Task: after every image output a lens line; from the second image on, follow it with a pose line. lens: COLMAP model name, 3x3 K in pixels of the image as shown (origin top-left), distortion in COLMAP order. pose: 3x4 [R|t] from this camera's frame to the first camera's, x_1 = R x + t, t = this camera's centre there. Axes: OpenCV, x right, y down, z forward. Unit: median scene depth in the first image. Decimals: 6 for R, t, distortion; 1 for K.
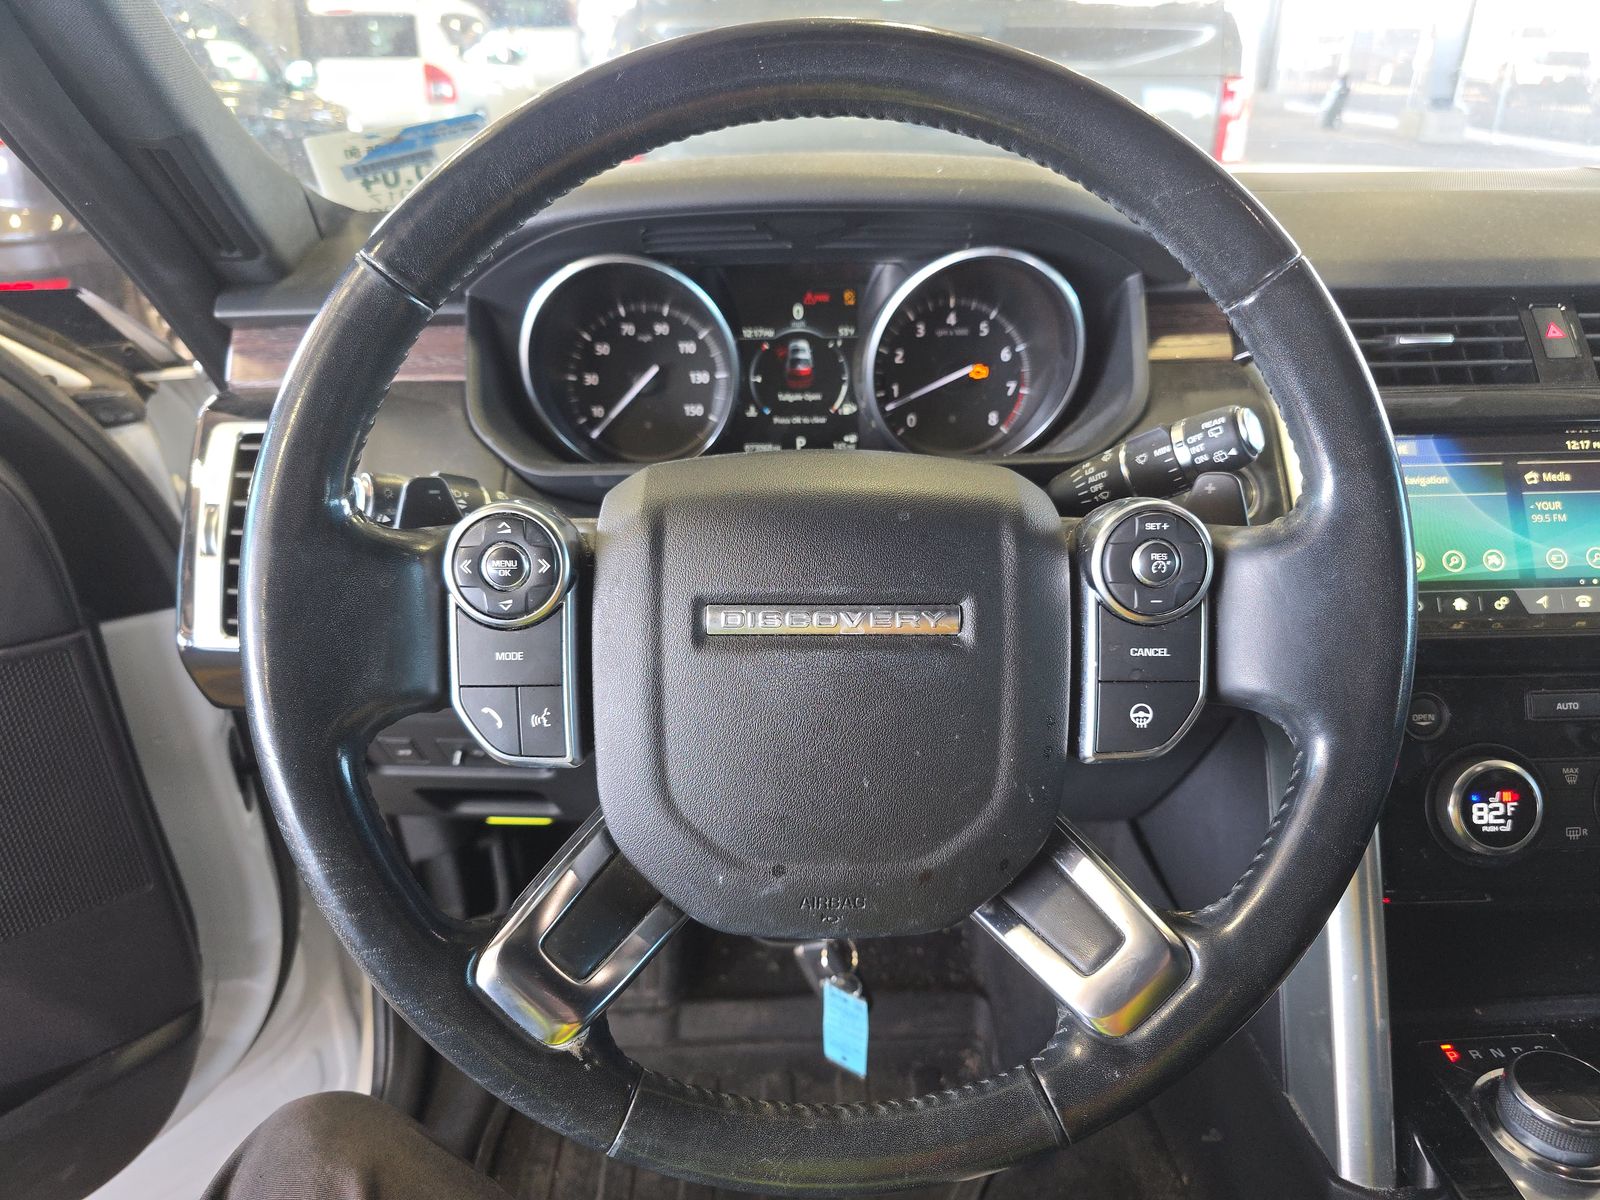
lens RADIAL K [[1001.9, 0, 800.0], [0, 1001.9, 600.0], [0, 0, 1]] dist [0.021204, -0.027520]
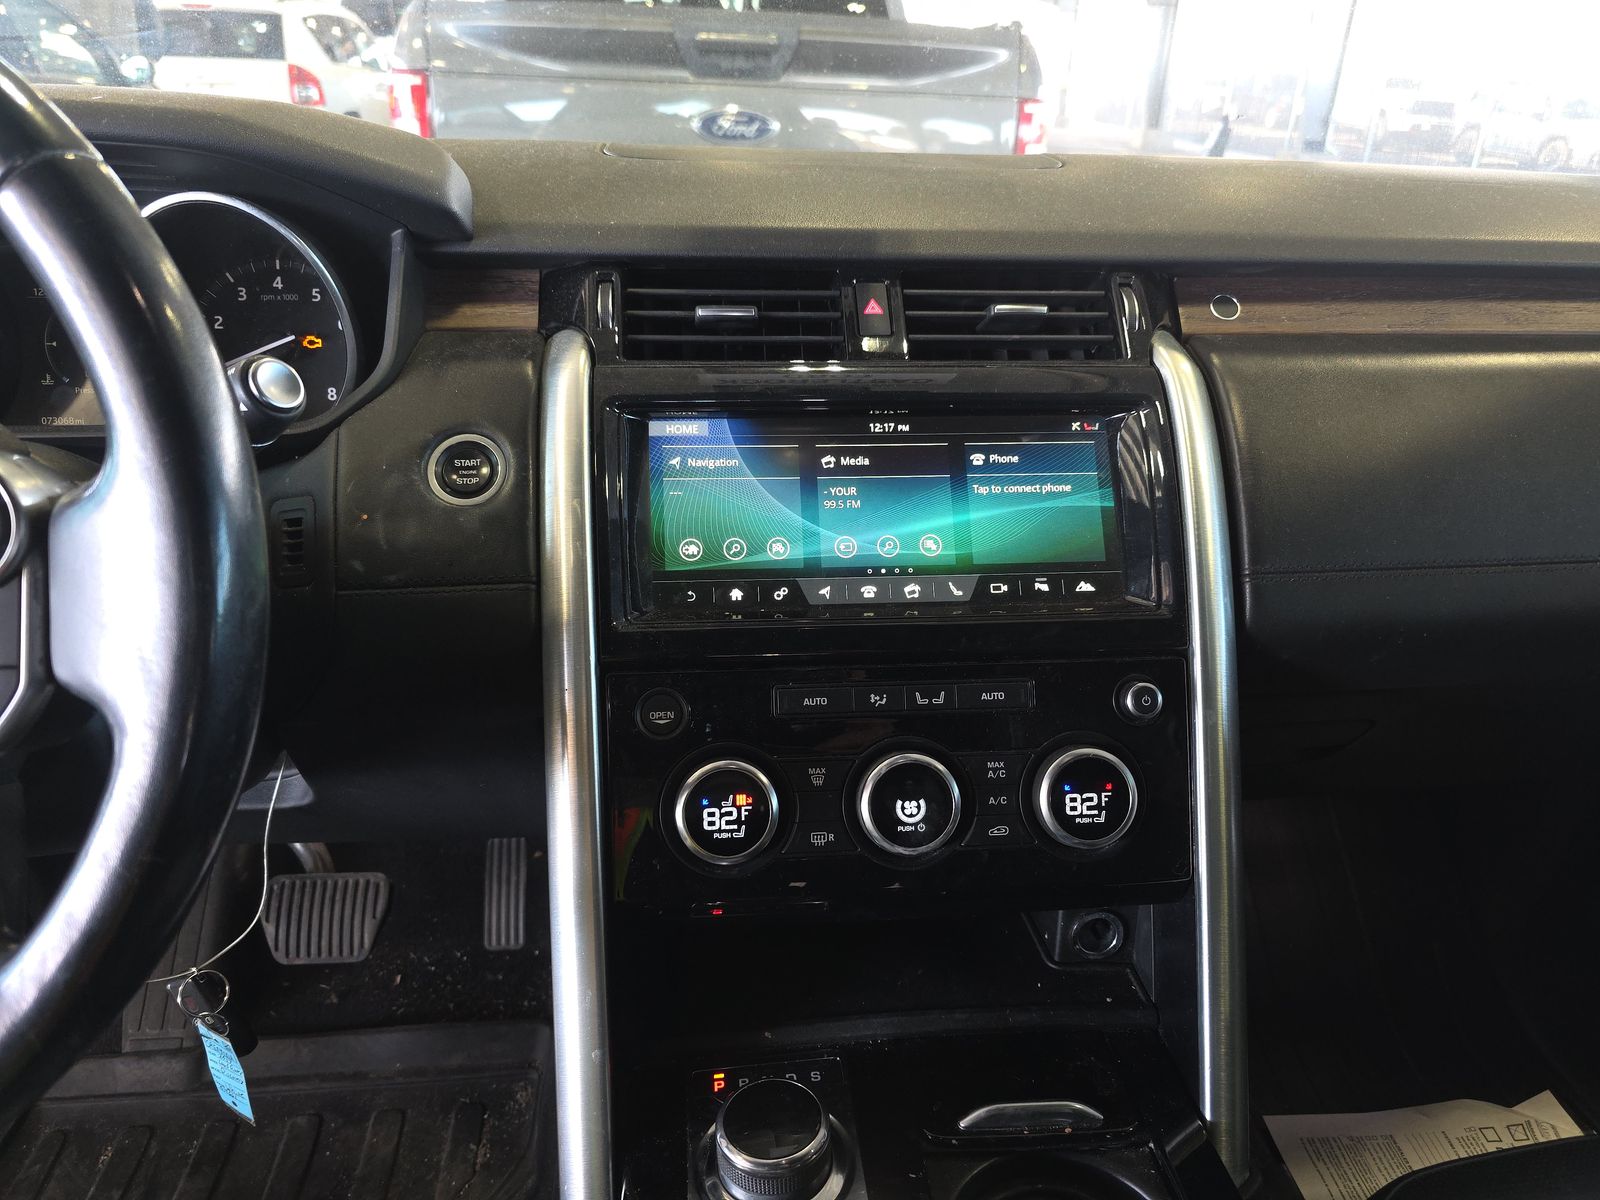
lens RADIAL K [[985.3, 0, 799.7], [0, 985.3, 612.8], [0, 0, 1]] dist [0.068688, -0.078908]
pose [[0.996948, 0.000136, 0.078068, 0.628562], [0.000429, 0.999974, -0.007220, 0.027114], [-0.078067, 0.007231, 0.996922, 0.079832]]
